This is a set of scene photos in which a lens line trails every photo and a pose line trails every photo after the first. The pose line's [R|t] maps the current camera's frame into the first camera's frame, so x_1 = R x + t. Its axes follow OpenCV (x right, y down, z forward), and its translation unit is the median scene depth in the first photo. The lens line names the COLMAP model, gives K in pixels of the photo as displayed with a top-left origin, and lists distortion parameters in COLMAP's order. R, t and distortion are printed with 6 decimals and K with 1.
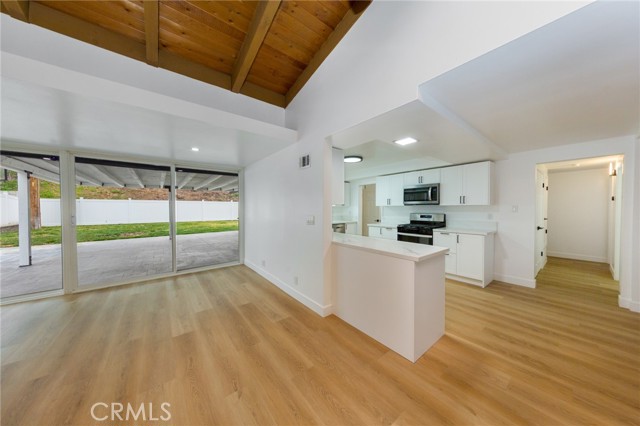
lens RADIAL K [[208.6, 0, 324.4], [0, 208.6, 211.2], [0, 0, 1]] dist [0.000570, 0.000014]
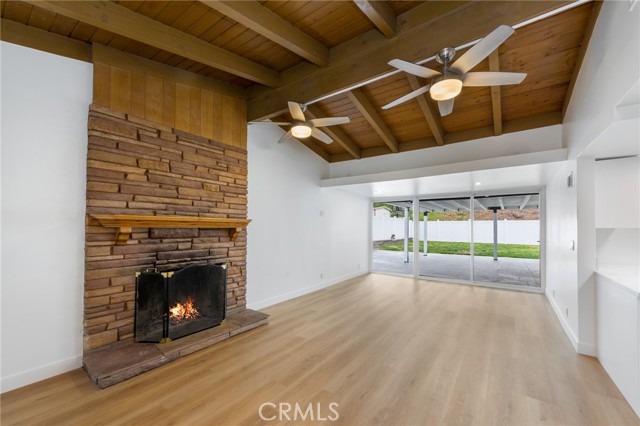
lens RADIAL K [[246.3, 0, 325.2], [0, 246.3, 224.5], [0, 0, 1]] dist [-0.003745, -0.000199]
pose [[0.257796, -0.006841, -0.966175, 0.385000], [-0.022371, 0.999665, -0.013047, -0.006451], [0.965940, 0.024978, 0.257556, -0.181429]]
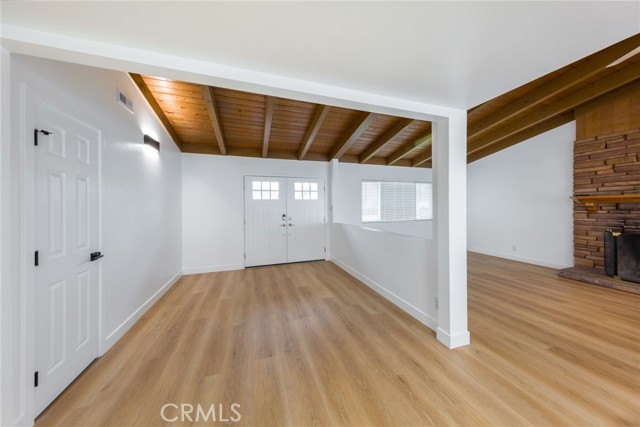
lens RADIAL K [[208.6, 0, 322.0], [0, 208.6, 207.4], [0, 0, 1]] dist [0.000570, 0.000014]
pose [[-0.935738, 0.009141, 0.352577, 0.438894], [0.016999, 0.999671, 0.019198, -0.013236], [-0.352286, 0.023957, -0.935586, 0.623831]]
